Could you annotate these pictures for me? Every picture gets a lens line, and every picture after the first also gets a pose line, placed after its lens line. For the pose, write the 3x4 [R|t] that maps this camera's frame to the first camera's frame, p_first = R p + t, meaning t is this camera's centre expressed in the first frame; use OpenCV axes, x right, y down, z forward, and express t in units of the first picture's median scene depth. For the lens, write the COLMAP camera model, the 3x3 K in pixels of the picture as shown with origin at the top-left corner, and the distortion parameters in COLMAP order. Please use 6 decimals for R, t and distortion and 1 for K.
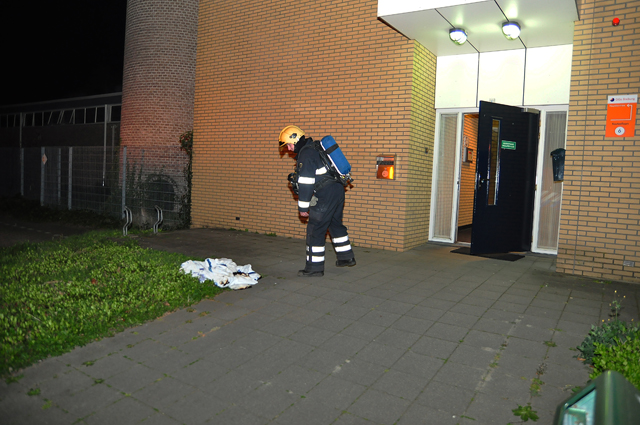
lens RADIAL K [[470.3, 0, 320.0], [0, 470.3, 212.5], [0, 0, 1]] dist [-0.123615, 0.092841]
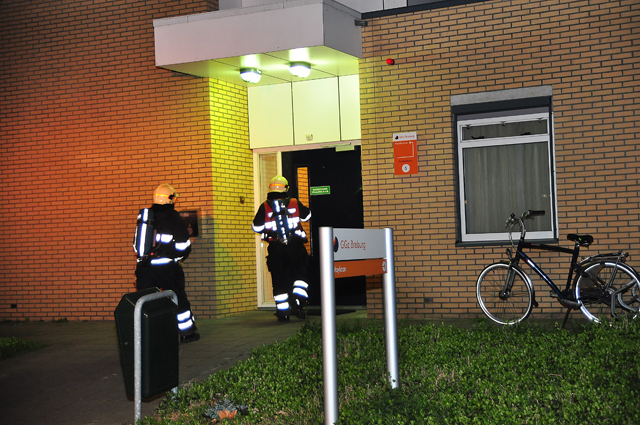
lens RADIAL K [[1053.5, 0, 319.8], [0, 1053.5, 221.9], [0, 0, 1]] dist [0.047512, 1.170790]
pose [[0.988936, -0.077588, 0.126434, 0.132384], [0.089805, 0.991515, -0.093980, 0.106948], [-0.118070, 0.104294, 0.987513, -0.970269]]
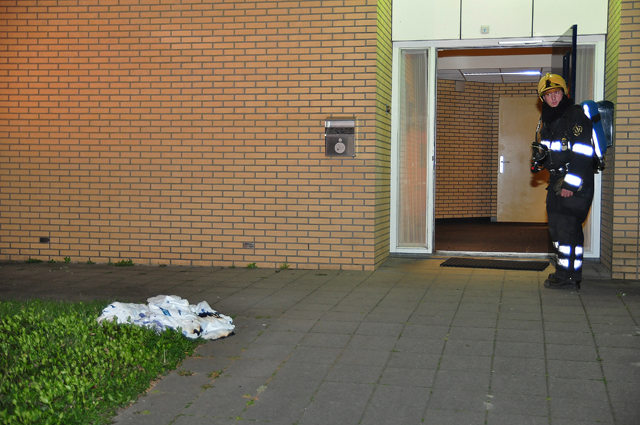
lens RADIAL K [[916.1, 0, 331.4], [0, 916.1, 212.0], [0, 0, 1]] dist [0.114636, 0.022617]
pose [[0.931062, -0.055300, 0.360647, -0.317490], [0.061353, 0.998102, -0.005349, 0.008467], [-0.359667, 0.027108, 0.932687, -0.131775]]
